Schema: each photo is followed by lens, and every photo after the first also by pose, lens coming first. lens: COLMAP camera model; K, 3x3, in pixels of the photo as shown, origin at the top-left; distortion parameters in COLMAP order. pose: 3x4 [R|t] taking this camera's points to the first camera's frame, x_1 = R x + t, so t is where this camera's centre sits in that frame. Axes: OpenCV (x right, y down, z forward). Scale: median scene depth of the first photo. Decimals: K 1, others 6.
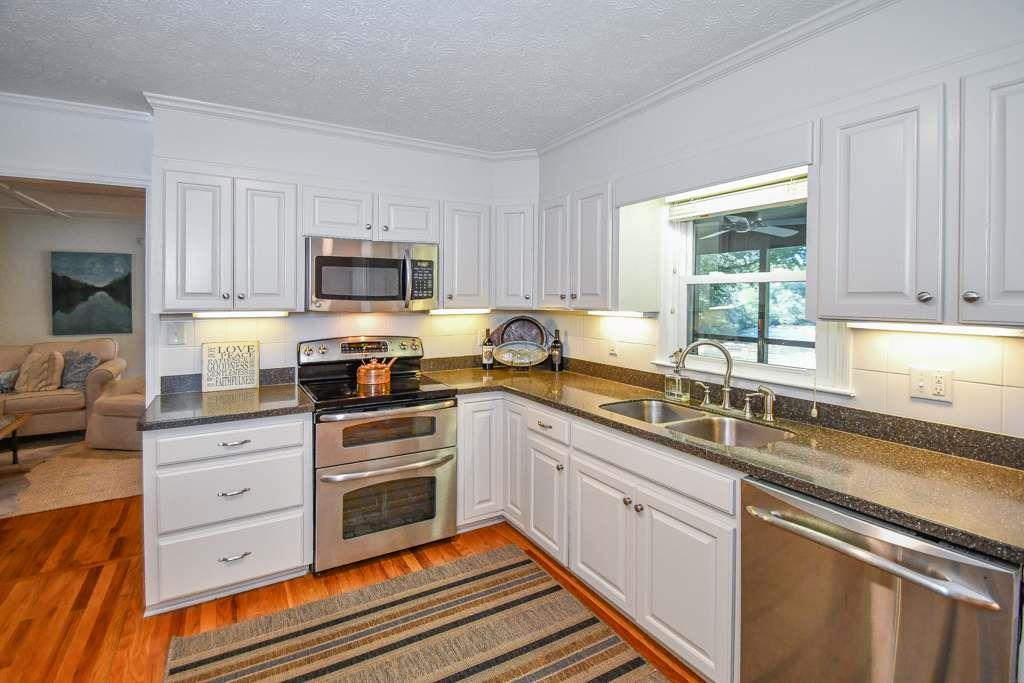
lens RADIAL K [[473.2, 0, 483.7], [0, 473.2, 300.5], [0, 0, 1]] dist [0.005757, -0.007822]
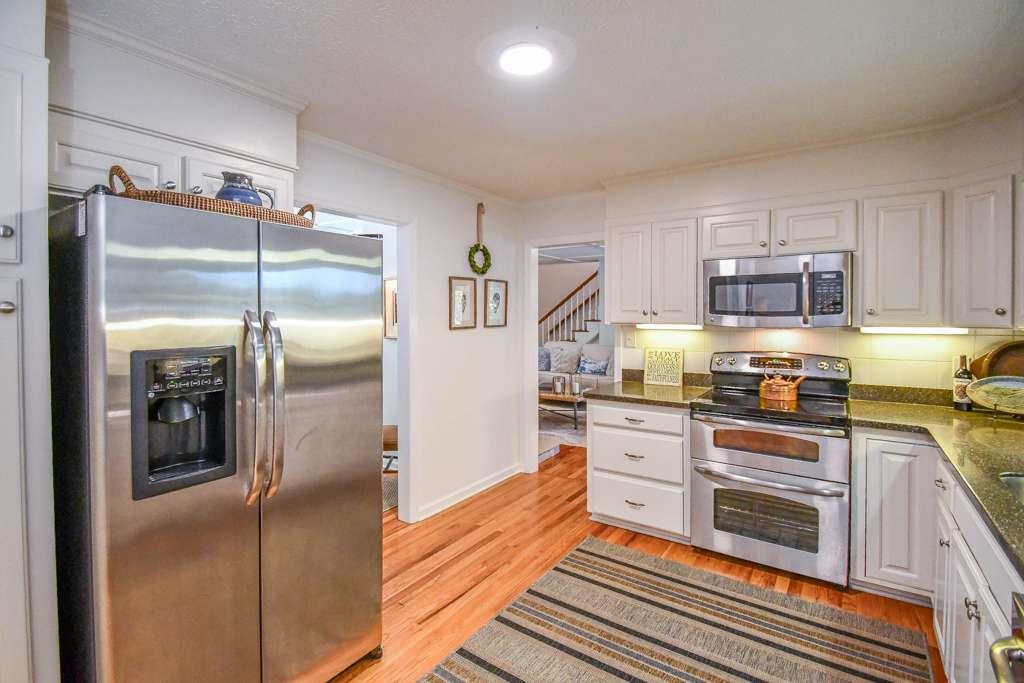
lens RADIAL K [[473.2, 0, 504.4], [0, 473.2, 317.2], [0, 0, 1]] dist [0.005757, -0.007822]
pose [[0.436488, 0.005428, -0.899694, 0.453023], [-0.003054, 0.999985, 0.004551, -0.000600], [0.899705, 0.000761, 0.436498, 0.055798]]
